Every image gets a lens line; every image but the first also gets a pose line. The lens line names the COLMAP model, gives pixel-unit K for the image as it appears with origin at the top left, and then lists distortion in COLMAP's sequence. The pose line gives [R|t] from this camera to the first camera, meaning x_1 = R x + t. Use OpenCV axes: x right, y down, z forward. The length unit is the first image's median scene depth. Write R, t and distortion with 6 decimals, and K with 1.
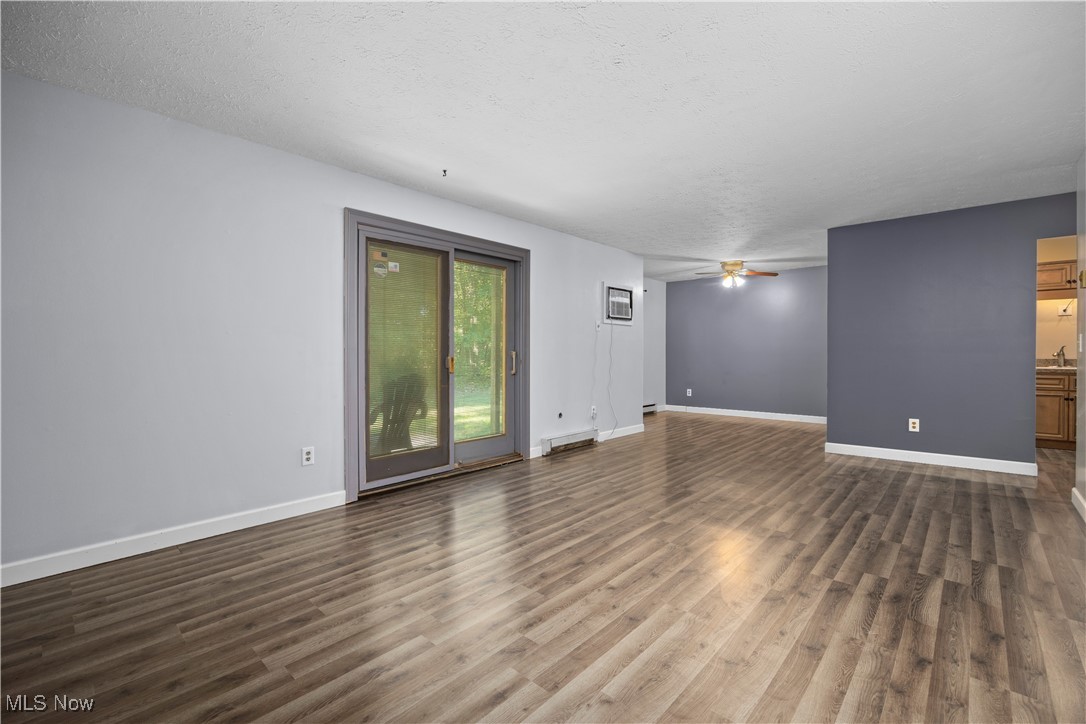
lens RADIAL K [[468.5, 0, 543.0], [0, 468.5, 362.0], [0, 0, 1]] dist [-0.003292, -0.000395]
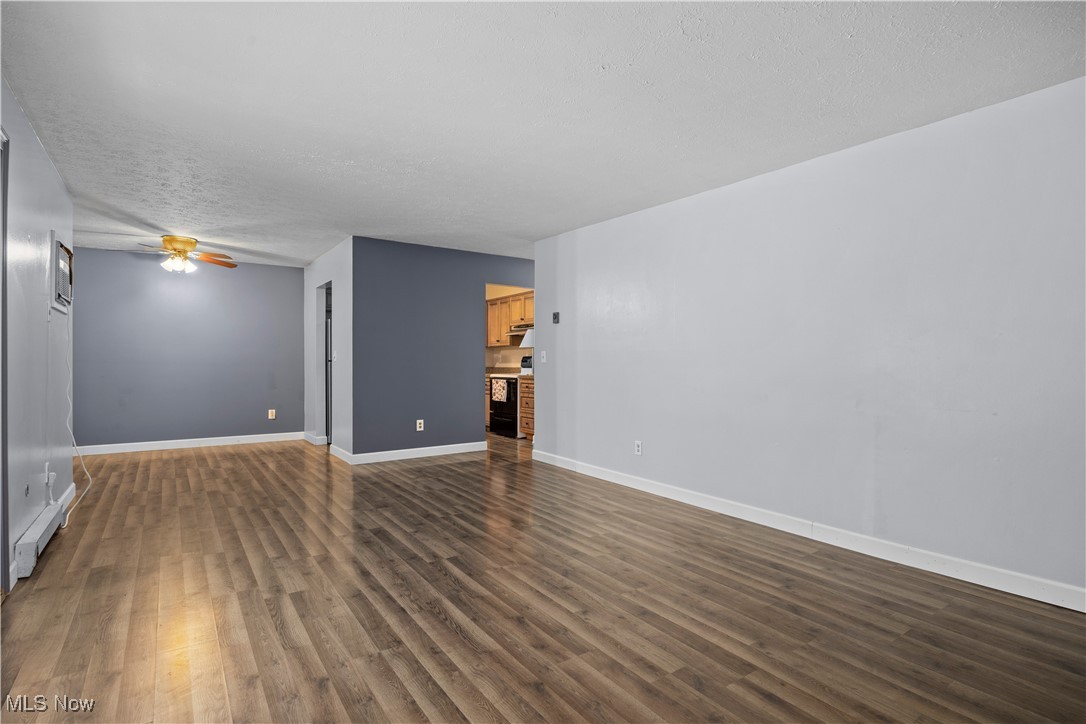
lens RADIAL K [[543.9, 0, 543.0], [0, 543.9, 362.0], [0, 0, 1]] dist [-0.003301, -0.000455]
pose [[0.218765, 0.004658, 0.975766, -0.765869], [0.016374, 0.999830, -0.008444, -0.009292], [-0.975640, 0.017825, 0.218652, 0.680385]]
